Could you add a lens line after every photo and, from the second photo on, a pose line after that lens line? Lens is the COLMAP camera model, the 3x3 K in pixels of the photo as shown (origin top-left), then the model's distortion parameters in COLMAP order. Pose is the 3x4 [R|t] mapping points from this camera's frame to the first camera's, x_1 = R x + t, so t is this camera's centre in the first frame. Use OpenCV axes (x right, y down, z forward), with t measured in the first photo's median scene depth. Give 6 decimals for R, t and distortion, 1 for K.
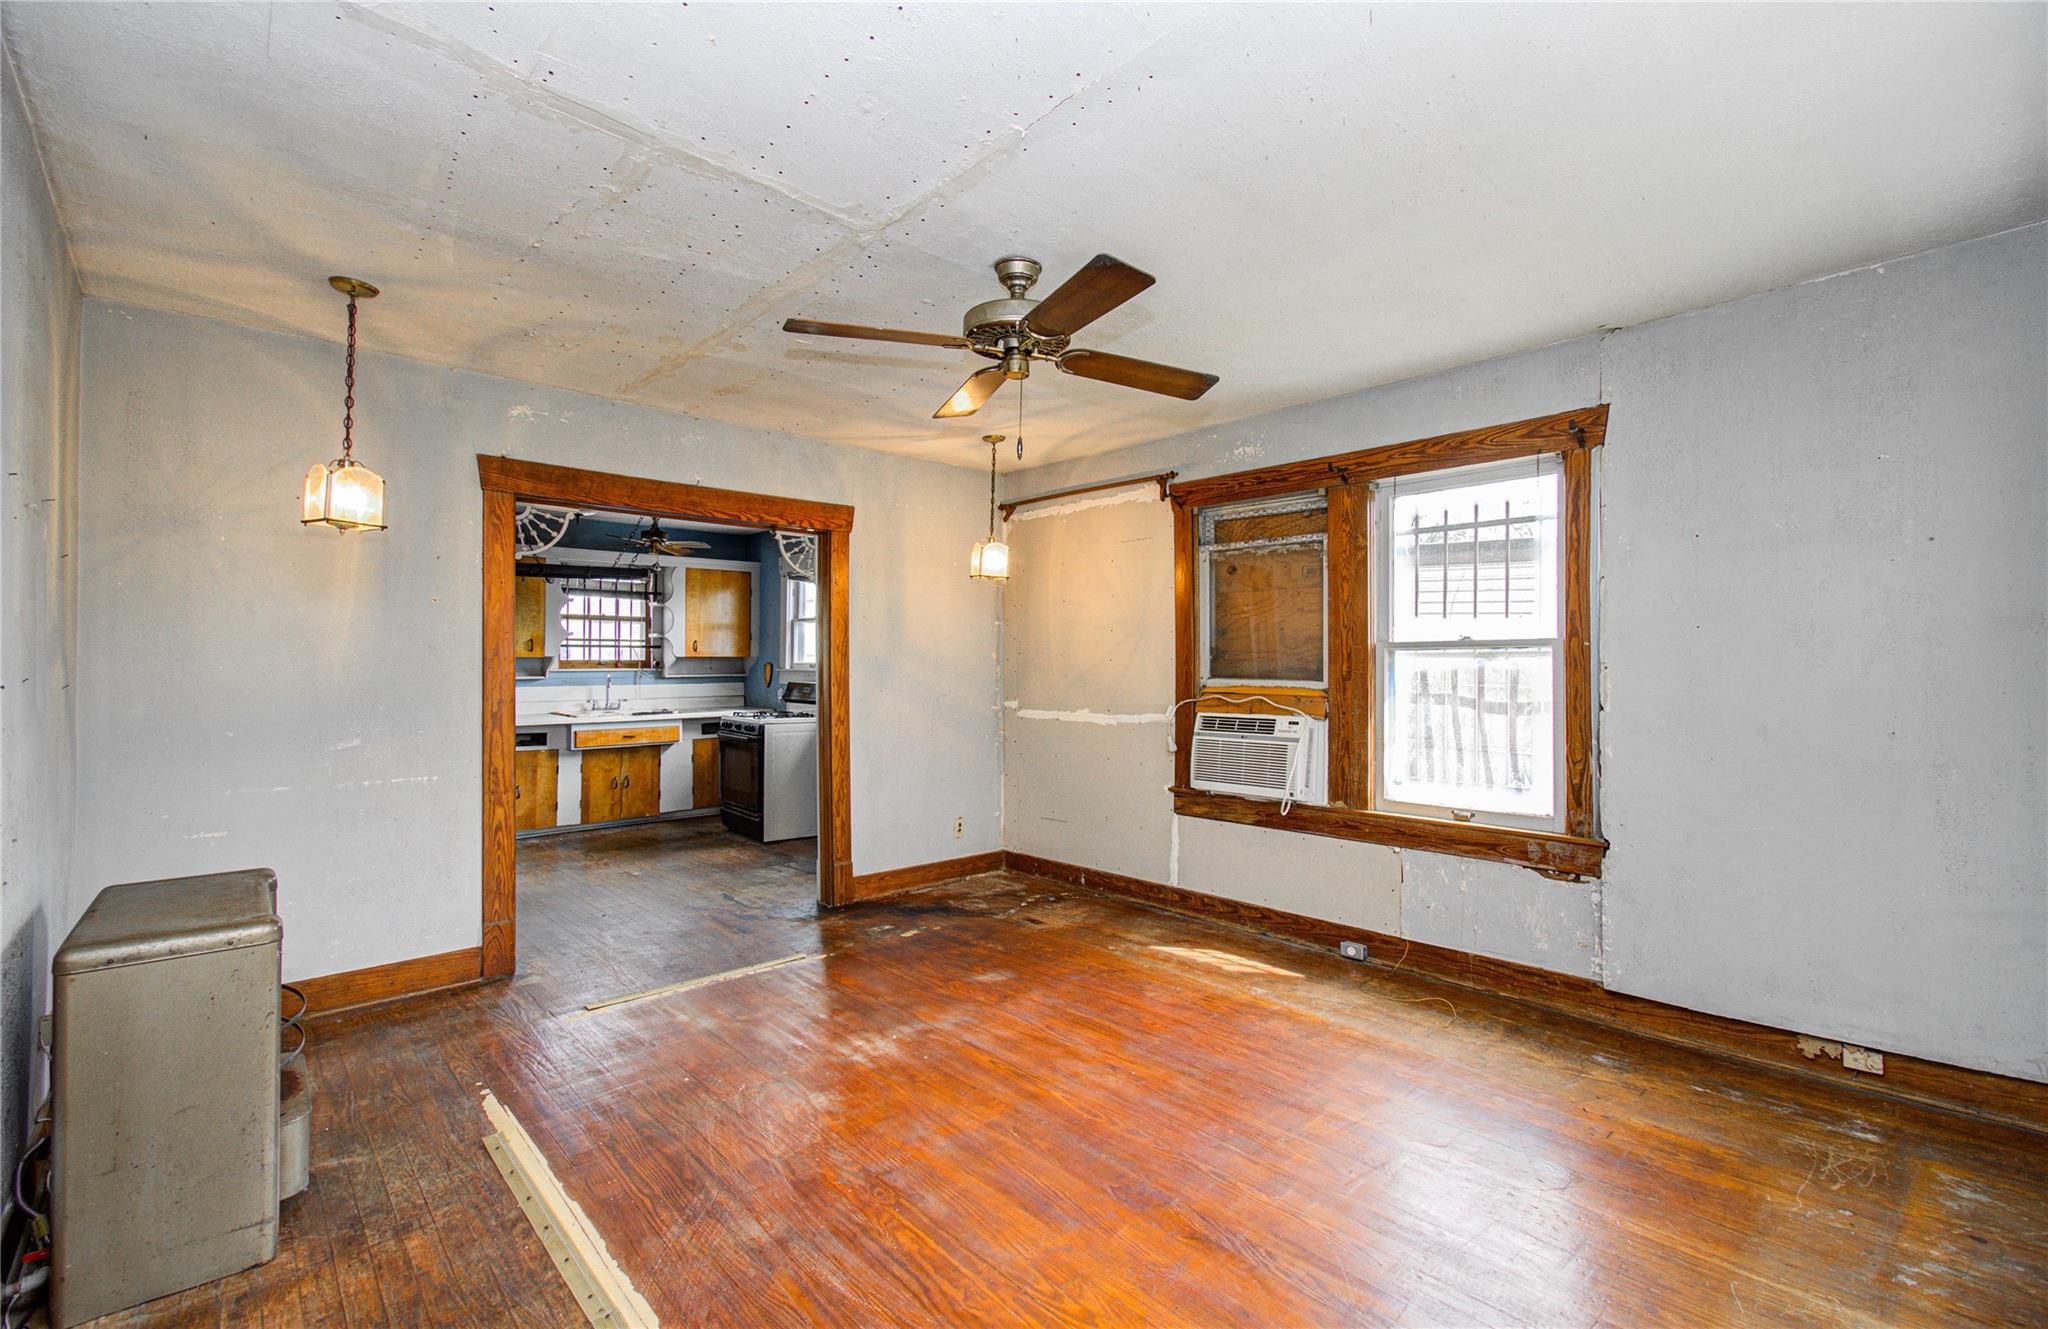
lens RADIAL K [[875.2, 0, 1031.3], [0, 875.2, 662.8], [0, 0, 1]] dist [-0.015625, 0.000435]
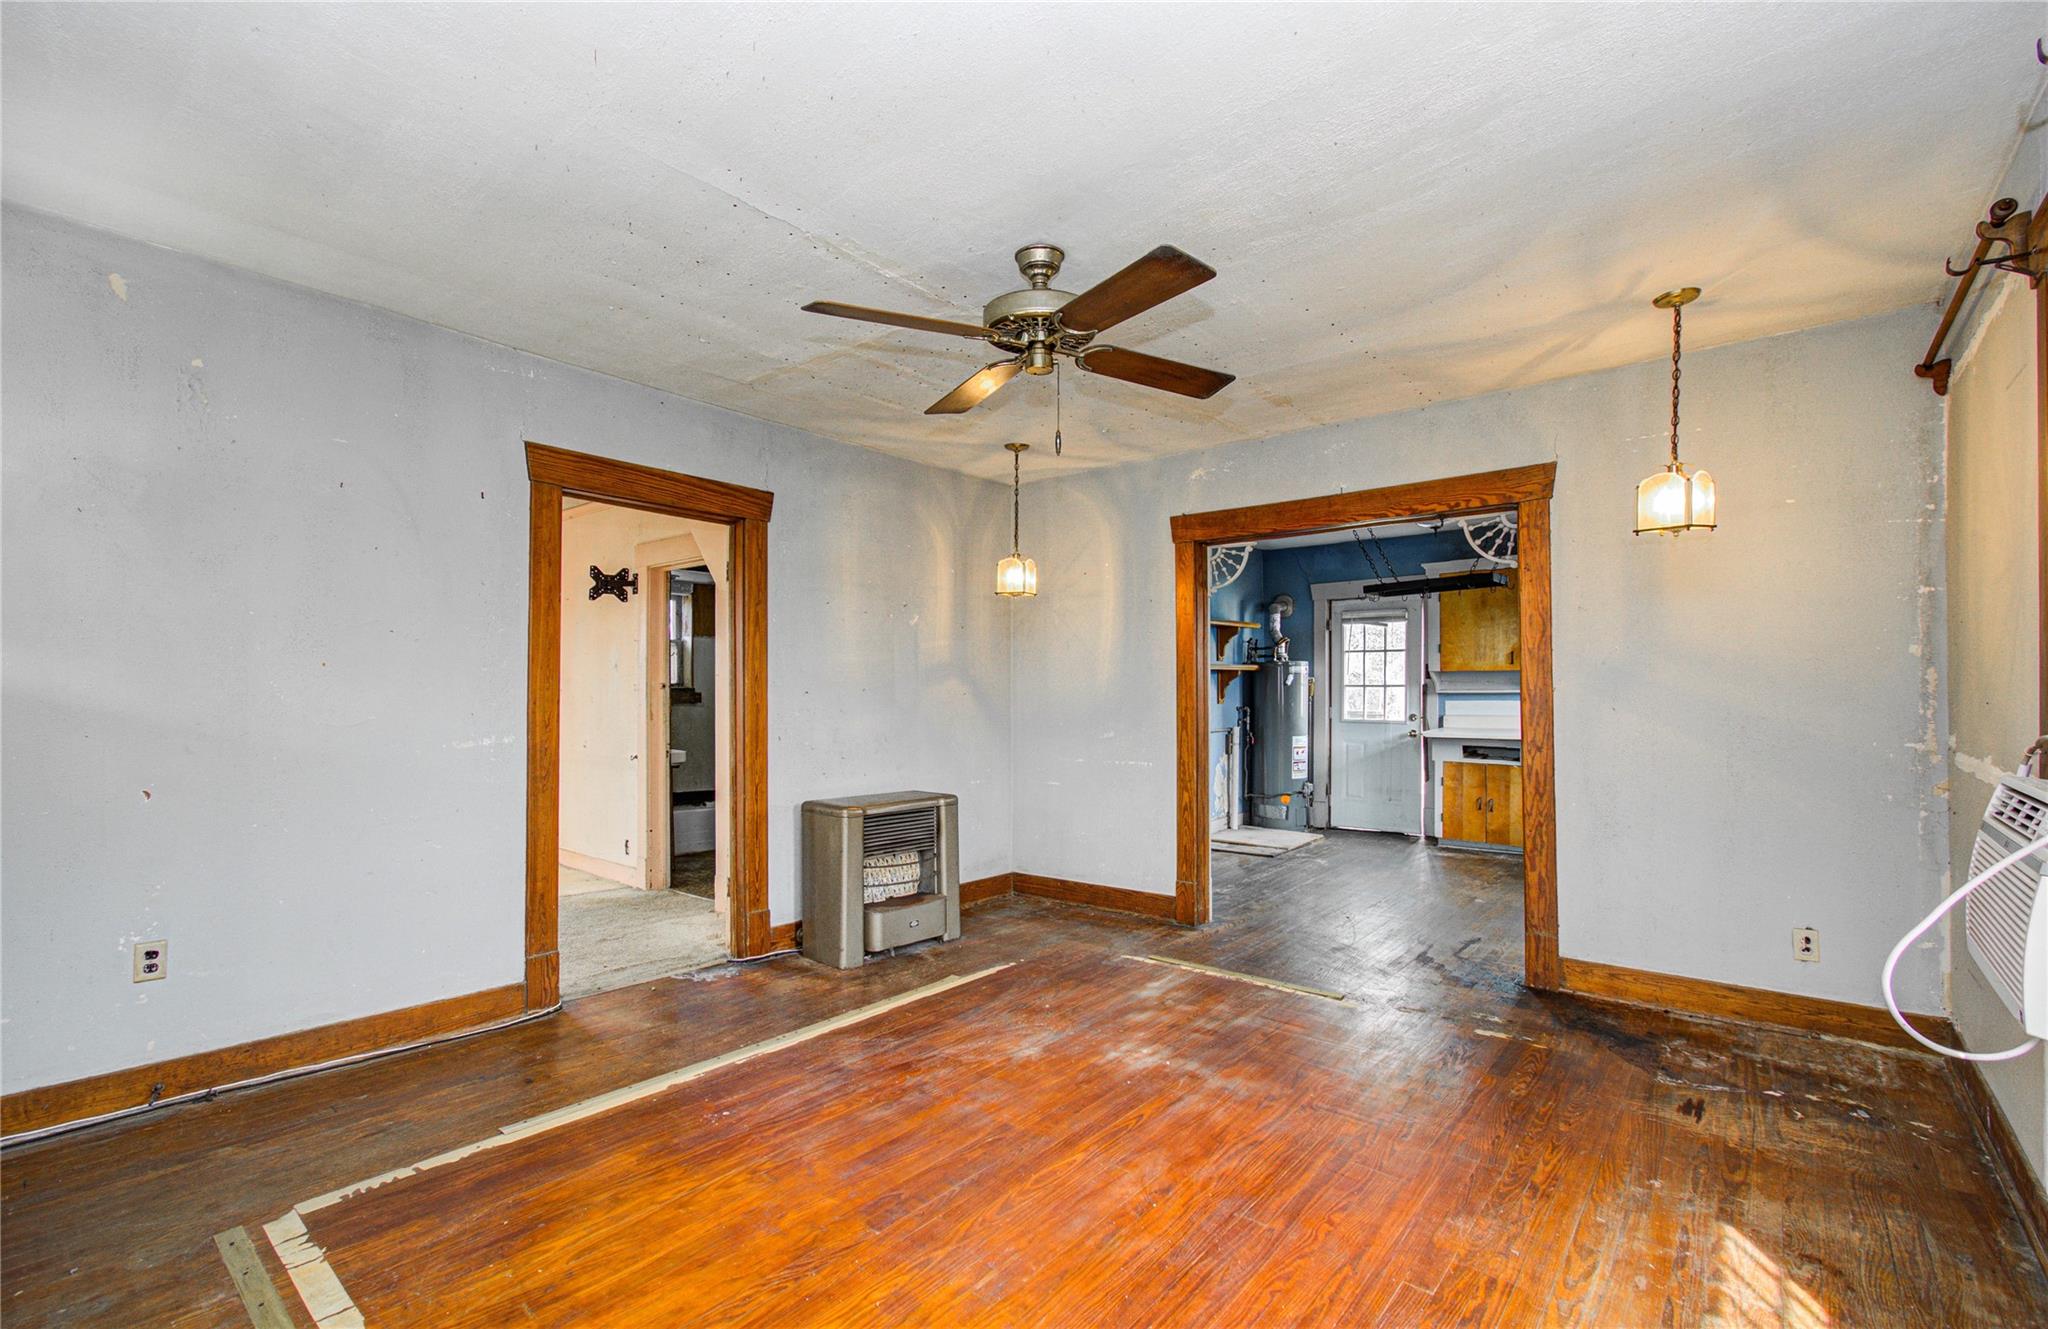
lens RADIAL K [[895.3, 0, 997.9], [0, 895.3, 685.7], [0, 0, 1]] dist [-0.043015, 0.016868]
pose [[0.099585, -0.005278, -0.995015, 0.603171], [0.013830, 0.999897, -0.003920, 0.011735], [0.994933, -0.013370, 0.099647, 0.546716]]
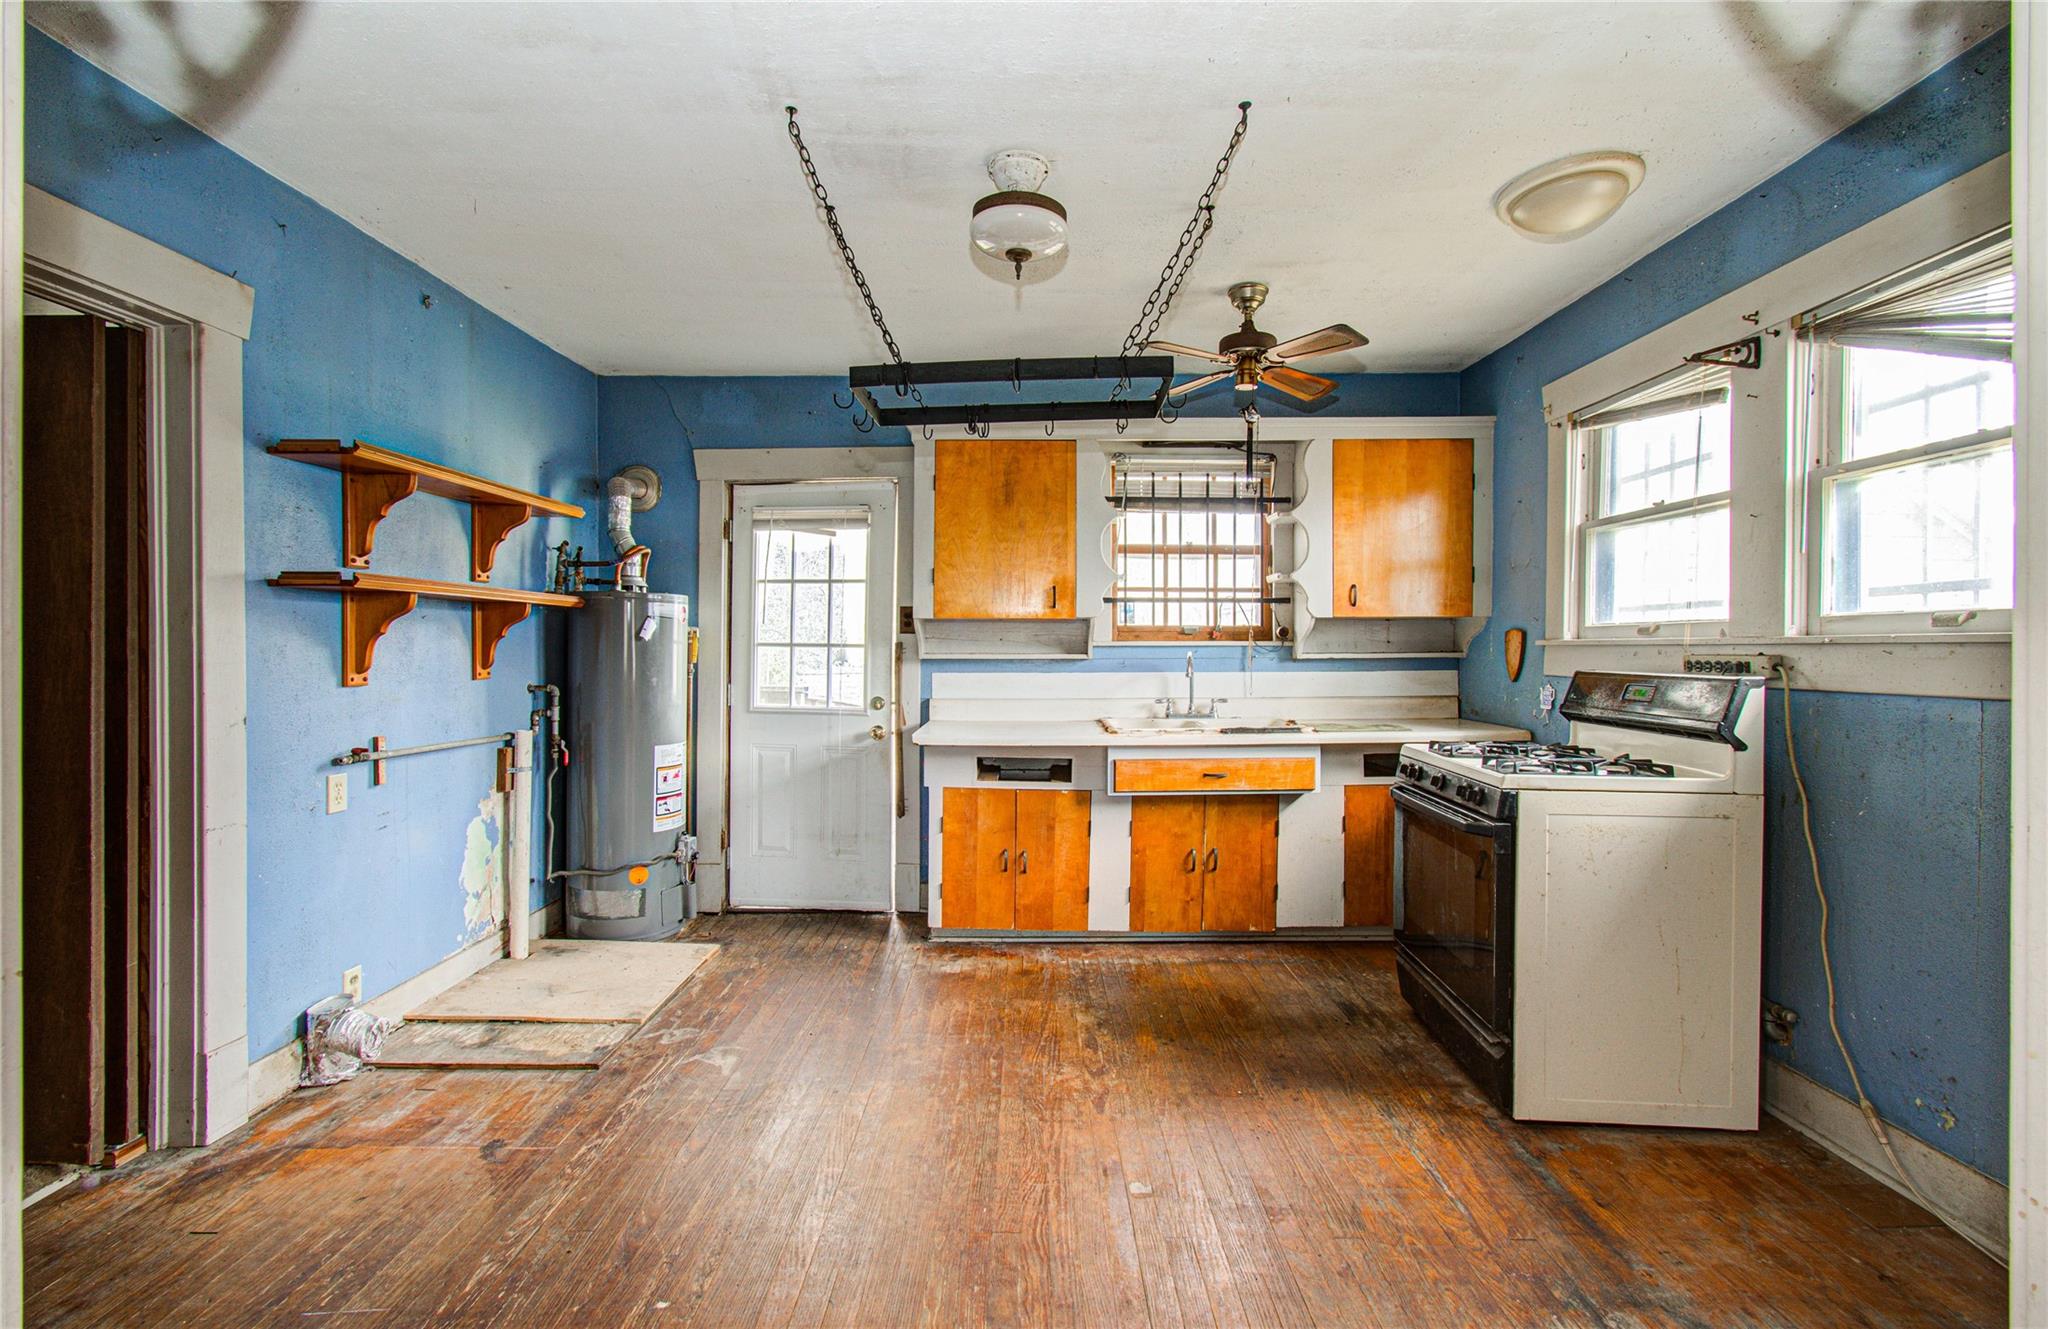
lens RADIAL K [[889.8, 0, 1024.0], [0, 889.8, 664.5], [0, 0, 1]] dist [0.002776, 0.000697]
pose [[0.716596, 0.009941, -0.697418, -0.318702], [0.002084, 0.999863, 0.016393, 0.021865], [0.697486, -0.013200, 0.716477, 0.971711]]
